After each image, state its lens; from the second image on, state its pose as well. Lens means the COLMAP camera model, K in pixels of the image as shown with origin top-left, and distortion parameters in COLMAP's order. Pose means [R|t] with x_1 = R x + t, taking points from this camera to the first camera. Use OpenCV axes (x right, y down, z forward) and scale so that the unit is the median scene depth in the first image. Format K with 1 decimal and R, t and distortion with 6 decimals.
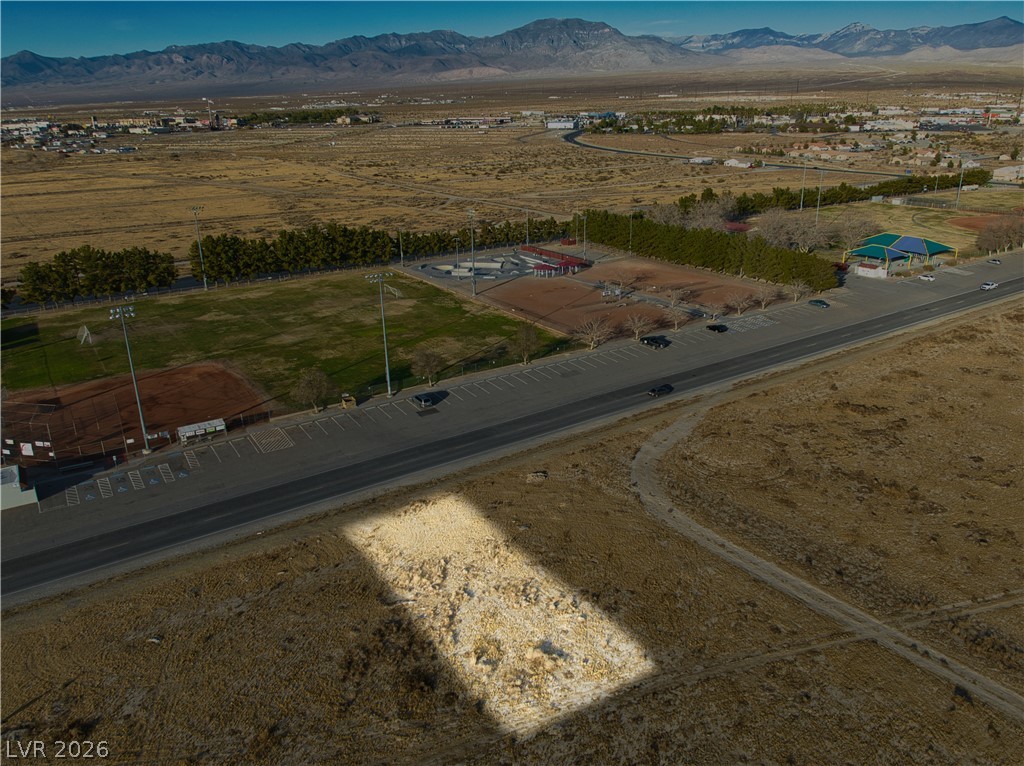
lens RADIAL K [[771.3, 0, 548.0], [0, 771.3, 383.7], [0, 0, 1]] dist [0.029849, -0.065031]
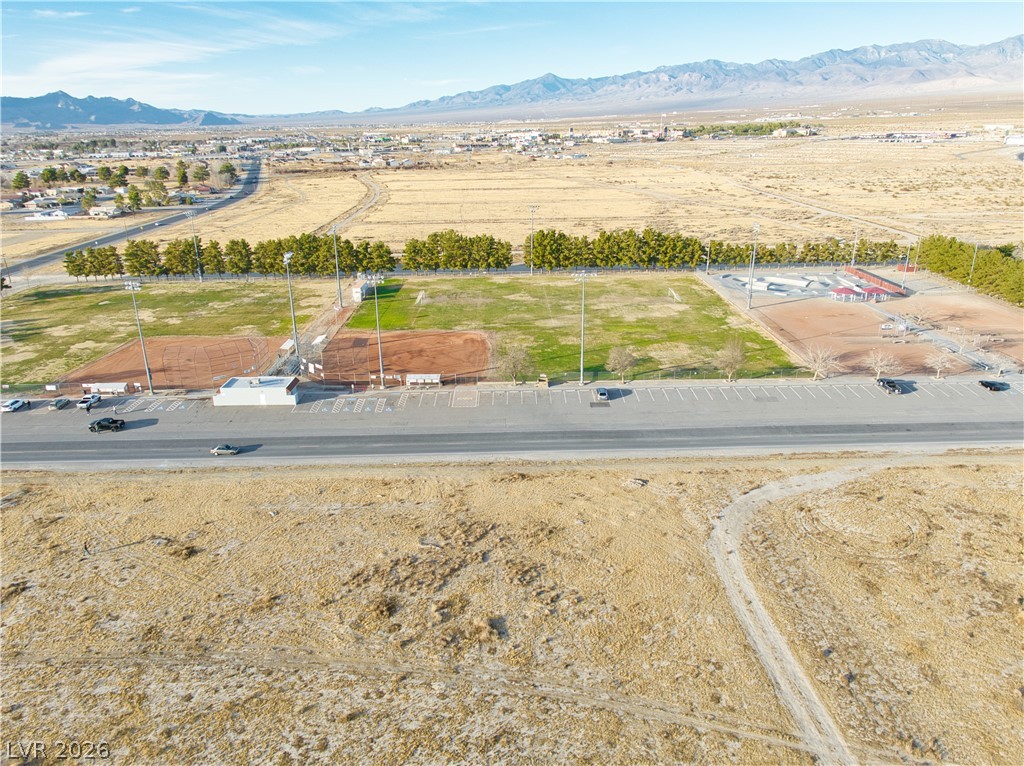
lens RADIAL K [[726.1, 0, 514.4], [0, 726.1, 379.6], [0, 0, 1]] dist [0.031197, -0.052289]
pose [[0.823131, 0.188333, -0.535710, 0.308040], [-0.189128, 0.980462, 0.054089, -0.032771], [0.535430, 0.056795, 0.842668, 0.080556]]
